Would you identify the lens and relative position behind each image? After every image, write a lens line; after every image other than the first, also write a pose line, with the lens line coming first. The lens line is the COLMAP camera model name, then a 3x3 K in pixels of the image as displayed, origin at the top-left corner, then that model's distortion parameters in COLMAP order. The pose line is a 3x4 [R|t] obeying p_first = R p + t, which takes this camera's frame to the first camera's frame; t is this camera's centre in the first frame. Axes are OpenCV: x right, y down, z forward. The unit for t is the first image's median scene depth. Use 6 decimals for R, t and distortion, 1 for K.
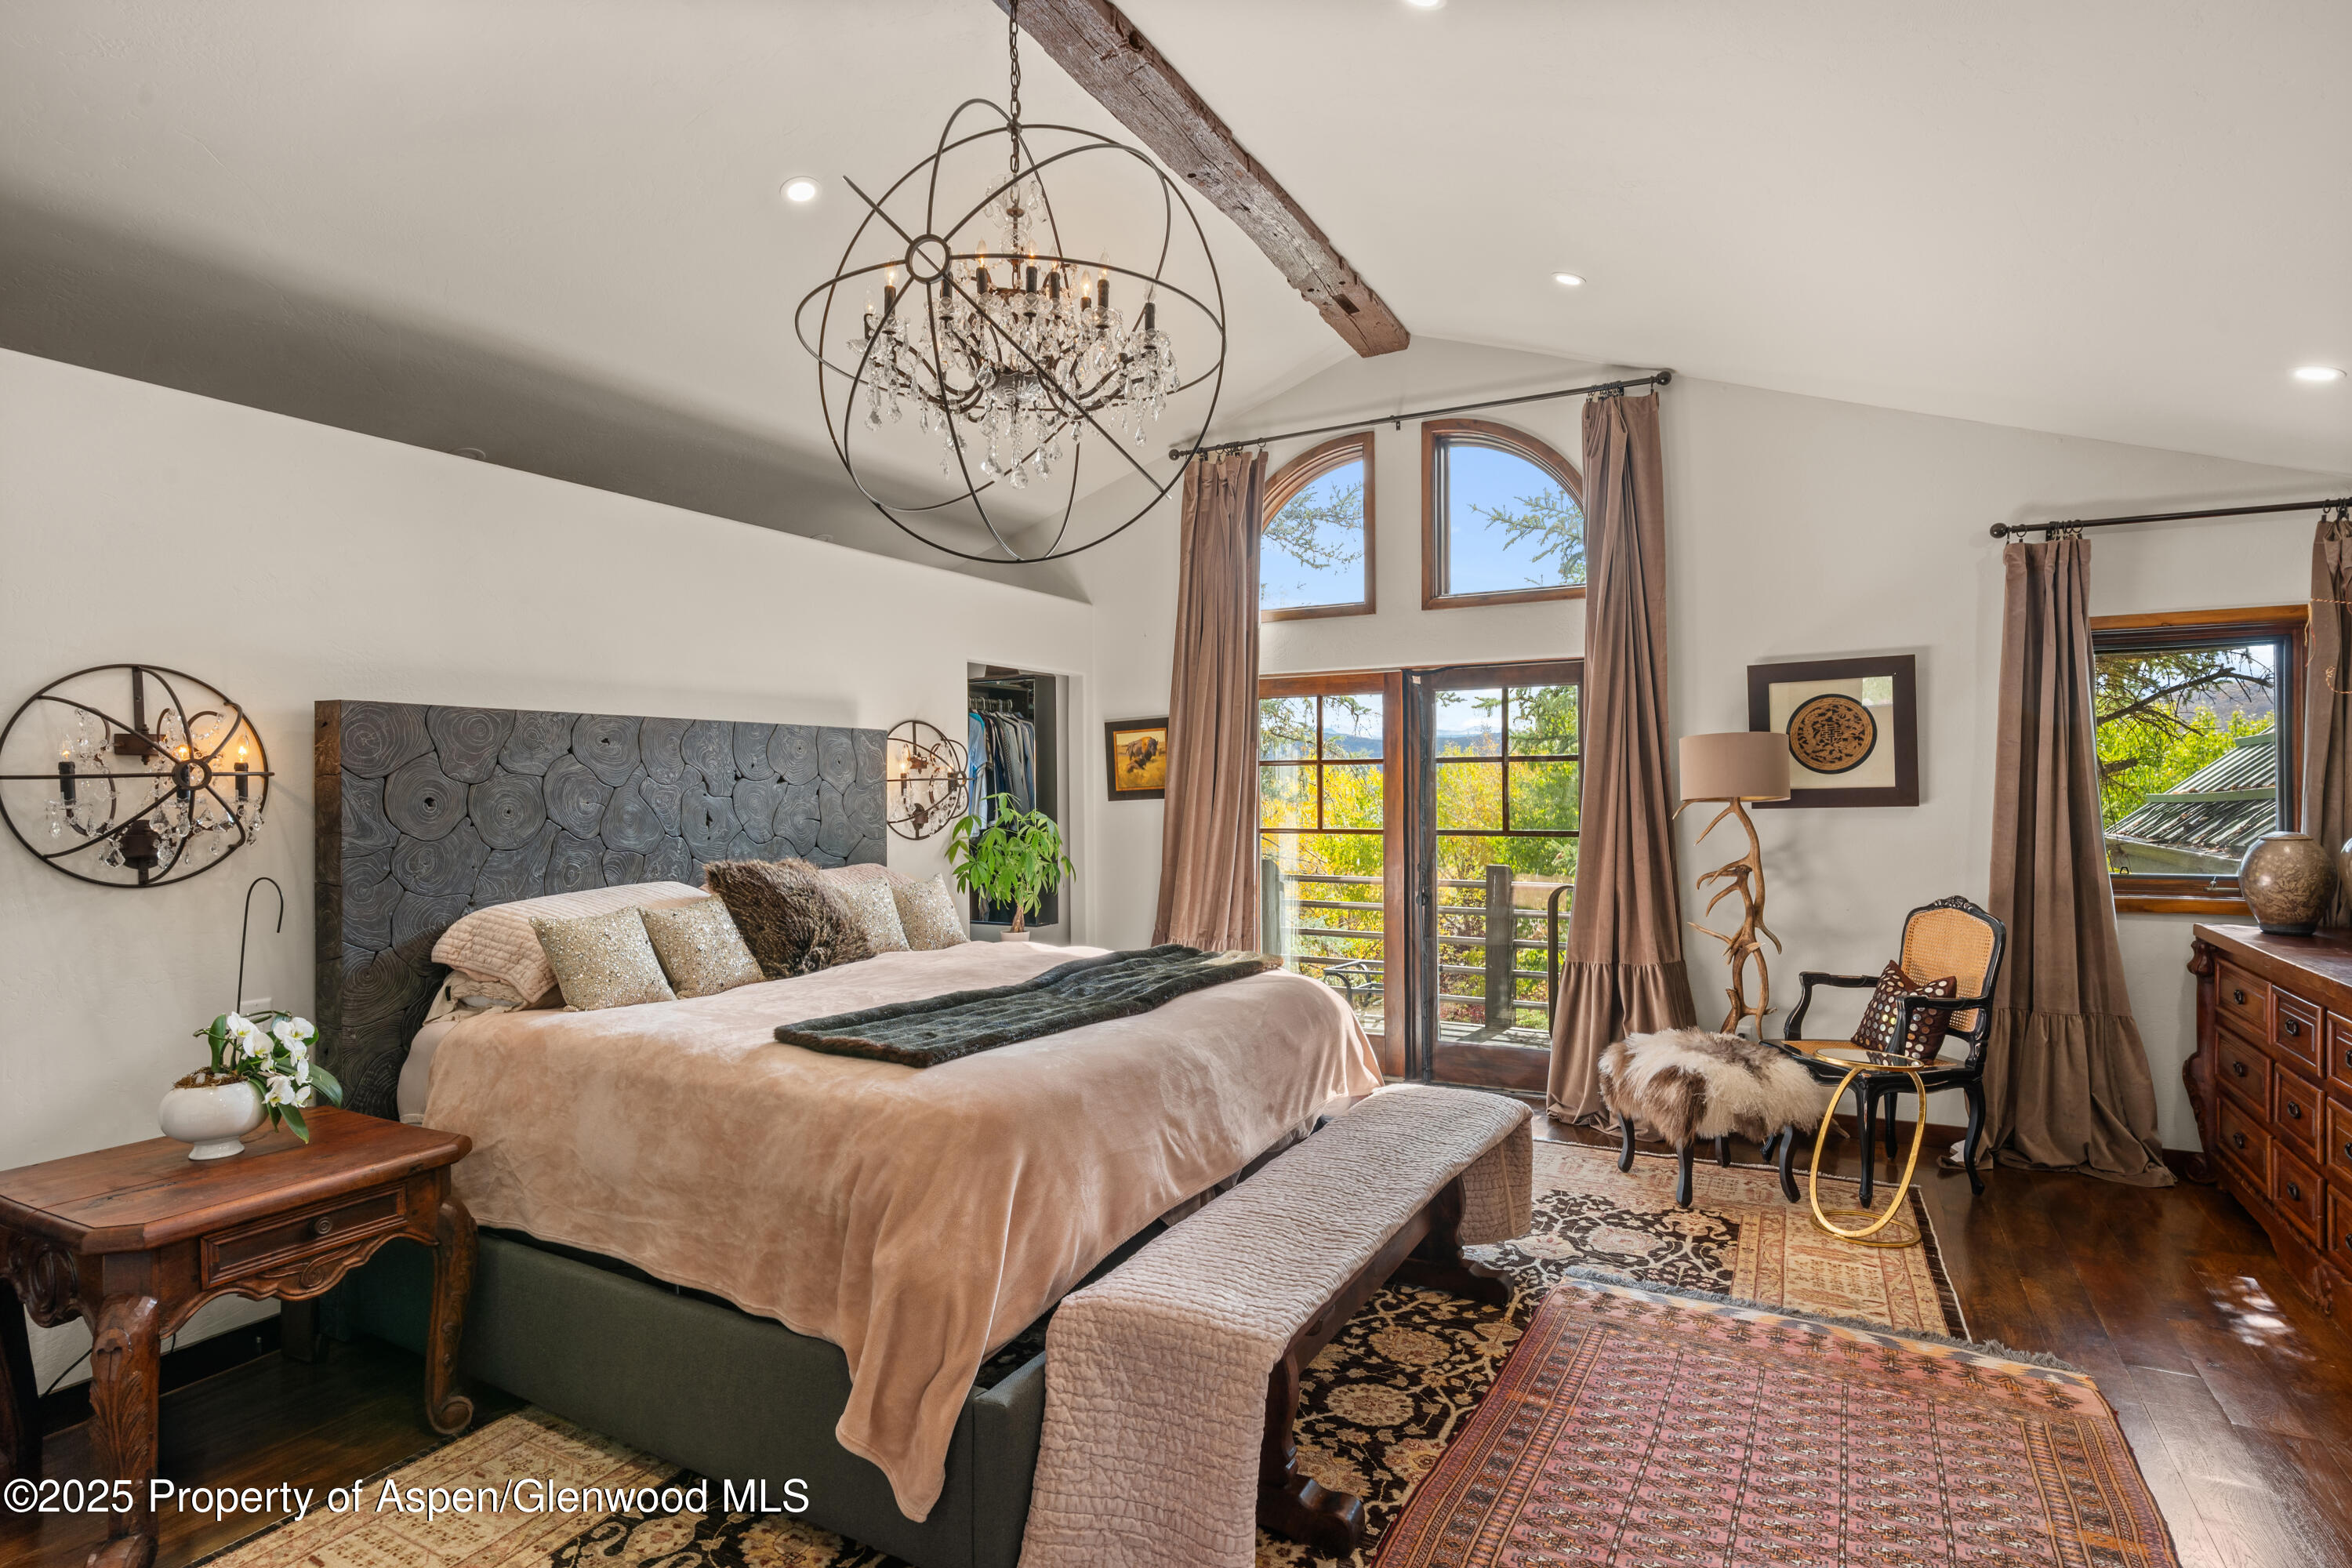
lens RADIAL K [[1215.1, 0, 1176.0], [0, 1215.1, 784.0], [0, 0, 1]] dist [-0.002329, -0.000209]
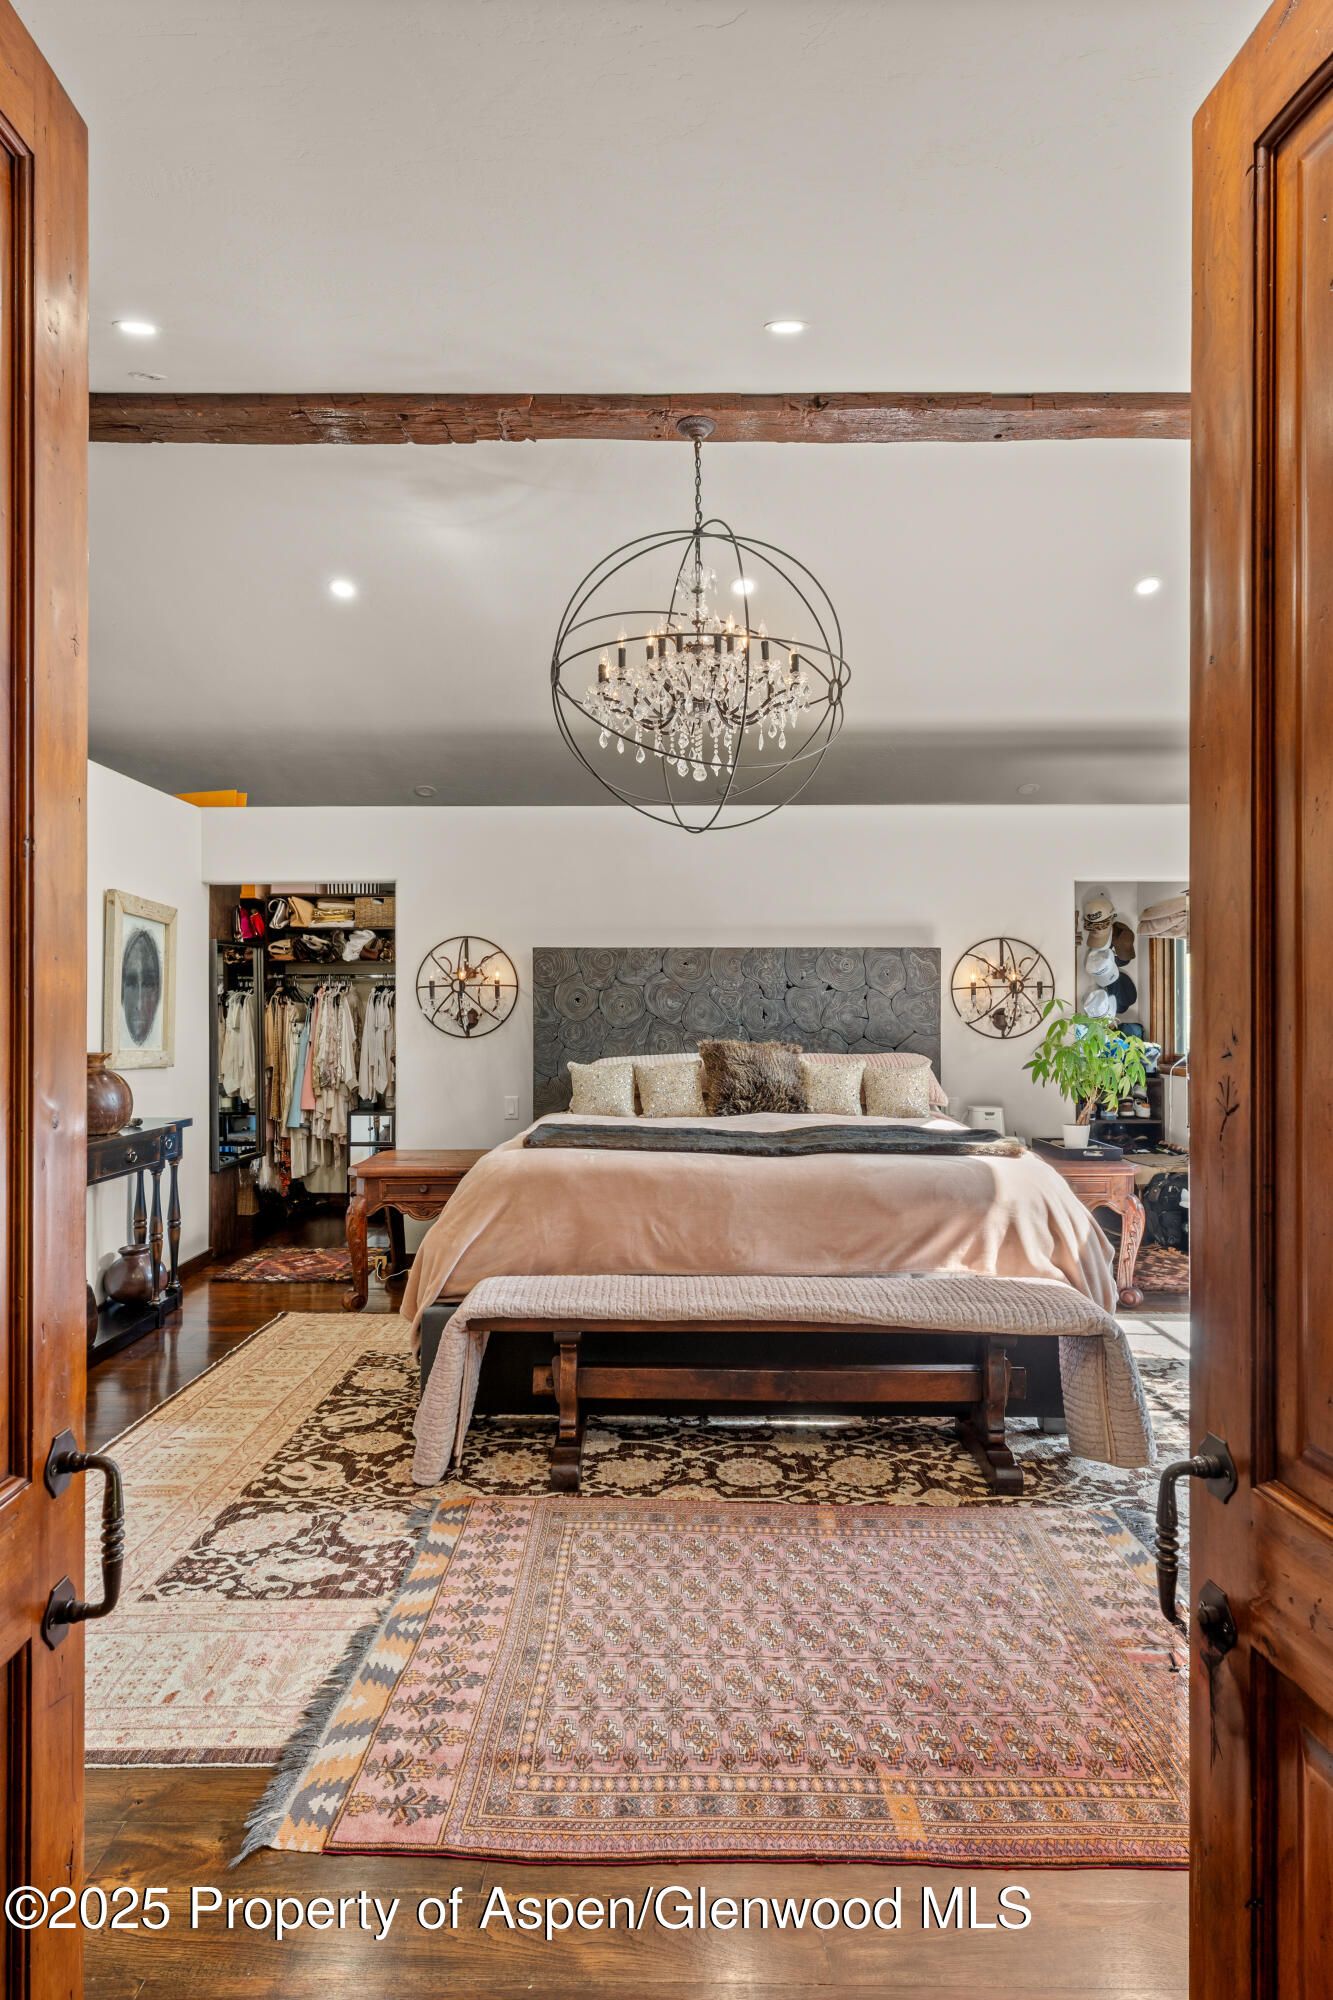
lens RADIAL K [[1142.4, 0, 666.5], [0, 1142.4, 1000.0], [0, 0, 1]] dist [-0.000770, 0.000079]
pose [[0.459436, -0.009789, -0.888157, 0.889615], [-0.002732, 0.999919, -0.012434, 0.032421], [0.888206, 0.008139, 0.459372, 0.293447]]
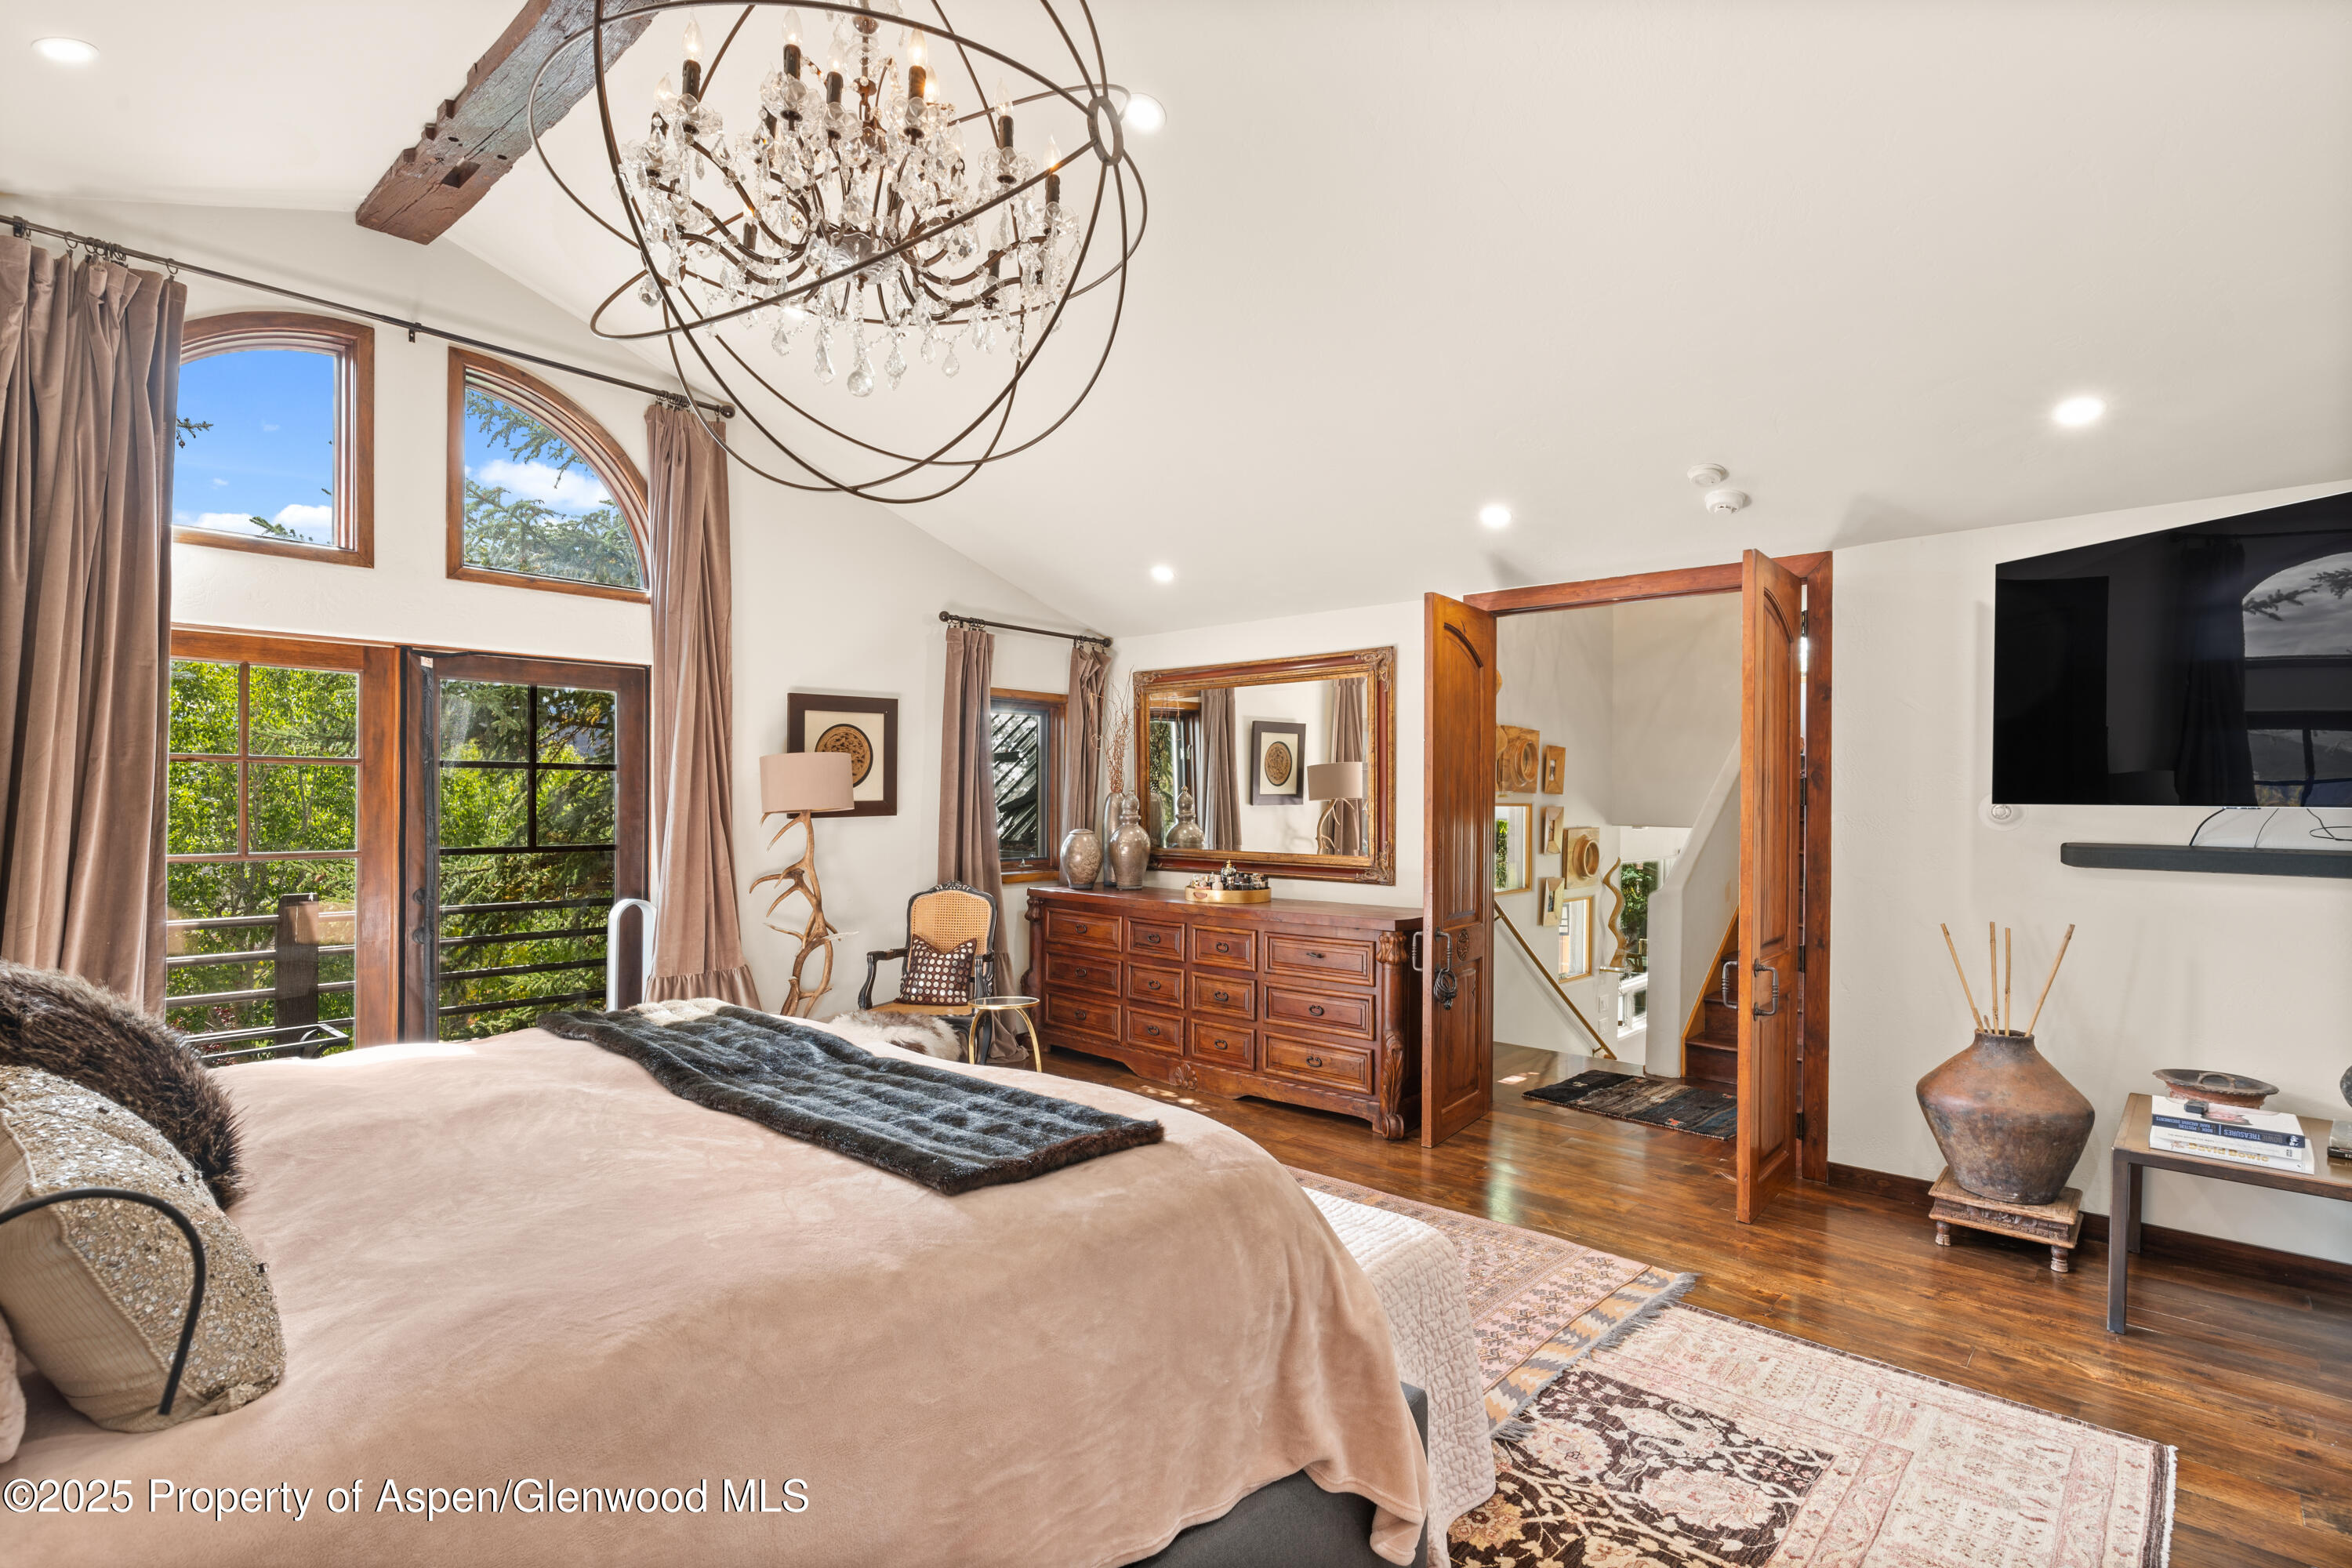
lens RADIAL K [[1165.0, 0, 1176.0], [0, 1165.0, 784.0], [0, 0, 1]] dist [0.031117, 0.000239]
pose [[0.237497, 0.021690, 0.971146, -0.715824], [-0.008148, 0.999760, -0.020337, 0.010366], [-0.971354, -0.003083, 0.237617, 0.550597]]
